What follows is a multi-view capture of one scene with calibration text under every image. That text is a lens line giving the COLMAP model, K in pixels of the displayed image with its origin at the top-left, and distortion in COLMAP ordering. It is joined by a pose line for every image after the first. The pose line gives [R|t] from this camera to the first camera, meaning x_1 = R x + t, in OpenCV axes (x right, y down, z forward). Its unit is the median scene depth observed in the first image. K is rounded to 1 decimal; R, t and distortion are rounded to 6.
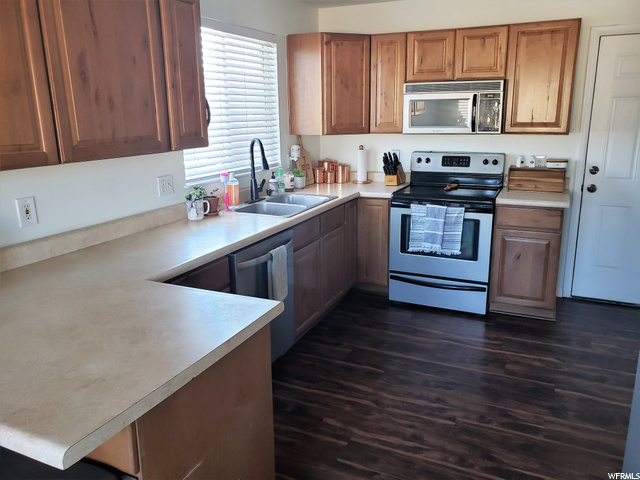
lens RADIAL K [[499.7, 0, 319.9], [0, 499.7, 219.8], [0, 0, 1]] dist [-0.064604, 0.000219]
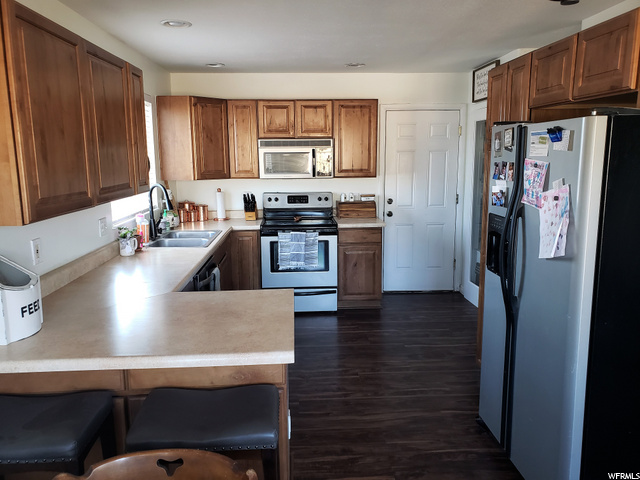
lens RADIAL K [[499.7, 0, 319.9], [0, 499.7, 219.8], [0, 0, 1]] dist [-0.064604, 0.000219]
pose [[0.869024, -0.050768, 0.492159, -0.349787], [0.093038, 0.993745, -0.061772, 0.024538], [-0.485944, 0.099470, 0.868311, -0.174084]]
